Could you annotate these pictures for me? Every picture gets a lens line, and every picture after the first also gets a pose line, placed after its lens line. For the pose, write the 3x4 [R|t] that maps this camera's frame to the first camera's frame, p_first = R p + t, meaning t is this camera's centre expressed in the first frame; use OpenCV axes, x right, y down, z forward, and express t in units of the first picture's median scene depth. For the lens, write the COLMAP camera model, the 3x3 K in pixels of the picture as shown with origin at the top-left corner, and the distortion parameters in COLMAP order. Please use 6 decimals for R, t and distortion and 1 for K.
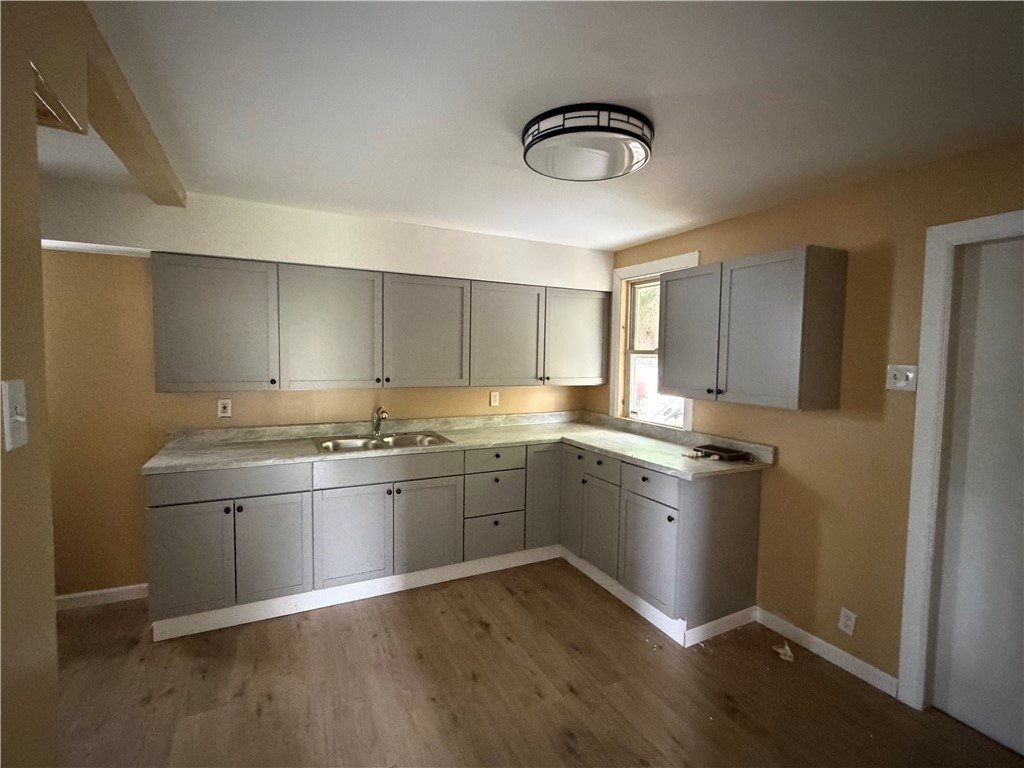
lens RADIAL K [[484.6, 0, 514.0], [0, 484.6, 383.8], [0, 0, 1]] dist [-0.001199, -0.000334]
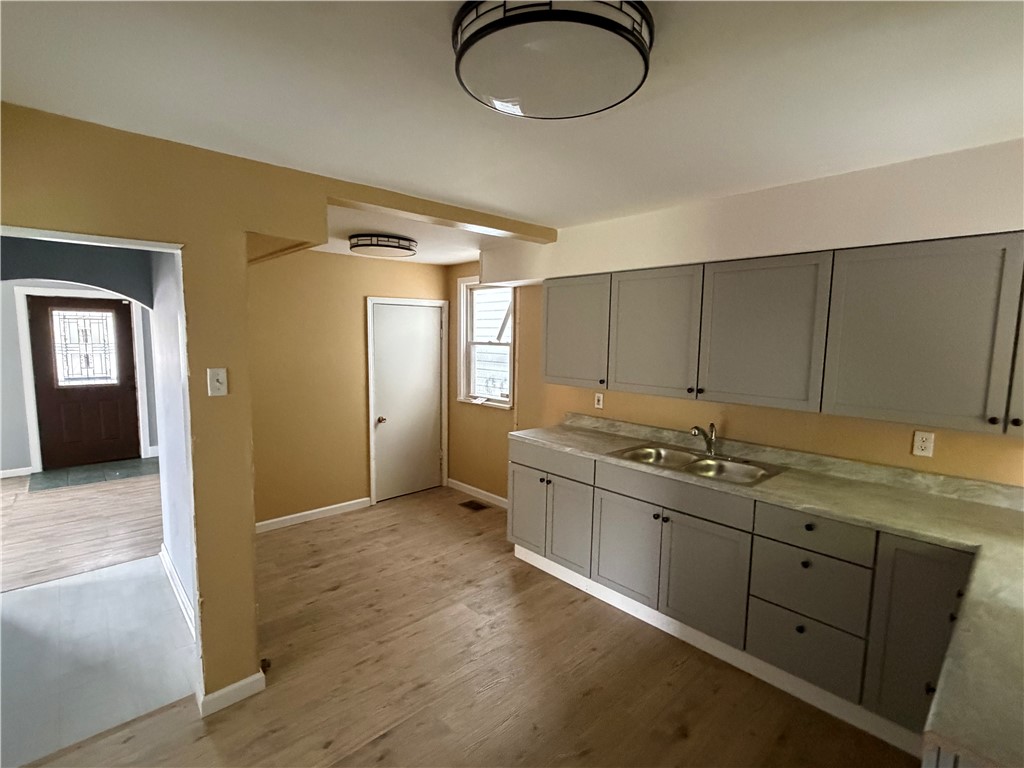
lens RADIAL K [[484.6, 0, 513.1], [0, 484.6, 383.6], [0, 0, 1]] dist [-0.001199, -0.000334]
pose [[0.276707, 0.083999, -0.957276, 0.474486], [-0.074262, 0.995062, 0.065849, -0.054134], [0.958080, 0.052868, 0.281579, 0.463795]]
